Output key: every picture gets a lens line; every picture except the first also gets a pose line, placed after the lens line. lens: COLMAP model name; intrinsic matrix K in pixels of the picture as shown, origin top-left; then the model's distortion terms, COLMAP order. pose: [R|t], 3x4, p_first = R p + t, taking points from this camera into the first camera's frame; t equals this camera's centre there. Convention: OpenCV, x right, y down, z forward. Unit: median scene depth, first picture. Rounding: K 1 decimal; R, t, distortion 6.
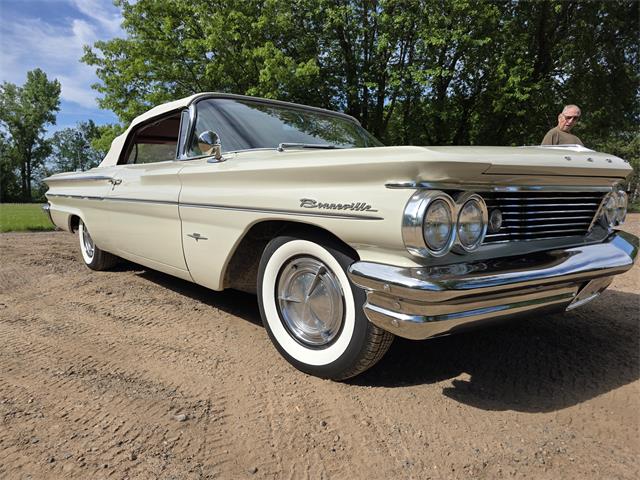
lens RADIAL K [[430.7, 0, 320.0], [0, 430.7, 240.0], [0, 0, 1]] dist [0.015036, -0.004924]
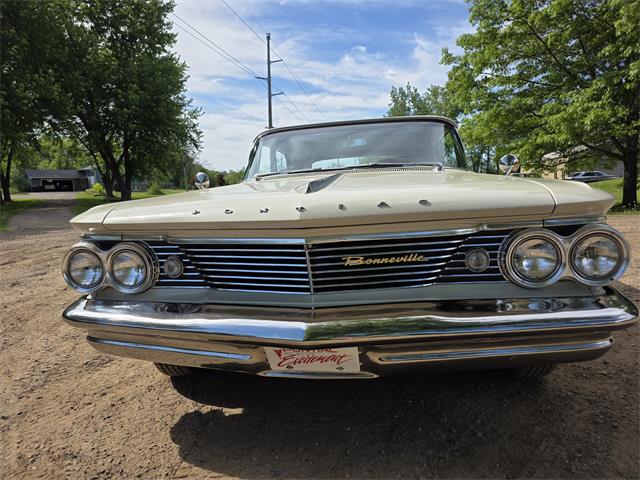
lens RADIAL K [[430.7, 0, 320.0], [0, 430.7, 240.0], [0, 0, 1]] dist [0.015036, -0.004924]
pose [[0.642174, 0.067433, -0.763587, 0.183259], [-0.034967, 0.997663, 0.058697, -0.023951], [0.765761, -0.010993, 0.643031, 0.074127]]
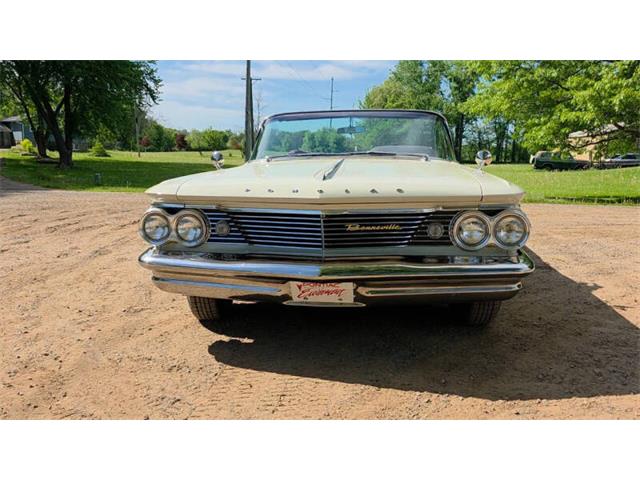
lens RADIAL K [[539.8, 0, 320.0], [0, 539.8, 240.0], [0, 0, 1]] dist [0.008713, 0.004757]
pose [[0.660775, 0.117350, -0.741354, 0.254098], [-0.077785, 0.993091, 0.087867, -0.024880], [0.746543, -0.000394, 0.665337, 0.001055]]
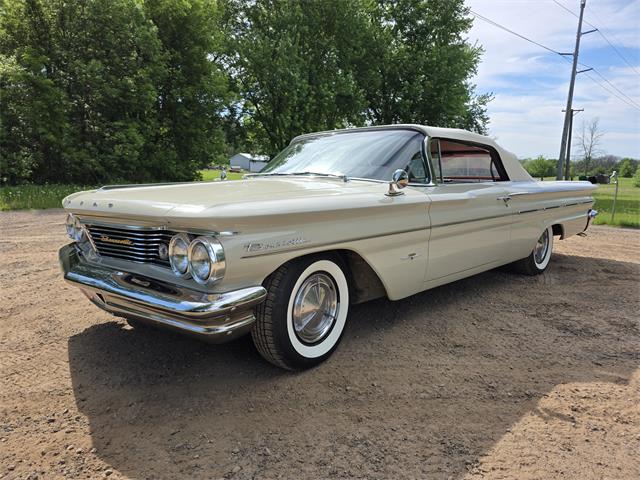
lens RADIAL K [[430.7, 0, 320.0], [0, 430.7, 240.0], [0, 0, 1]] dist [0.015036, -0.004924]
pose [[0.064661, 0.144358, -0.987411, 0.290991], [-0.114614, 0.984008, 0.136355, -0.047213], [0.991303, 0.104354, 0.080172, 0.231536]]
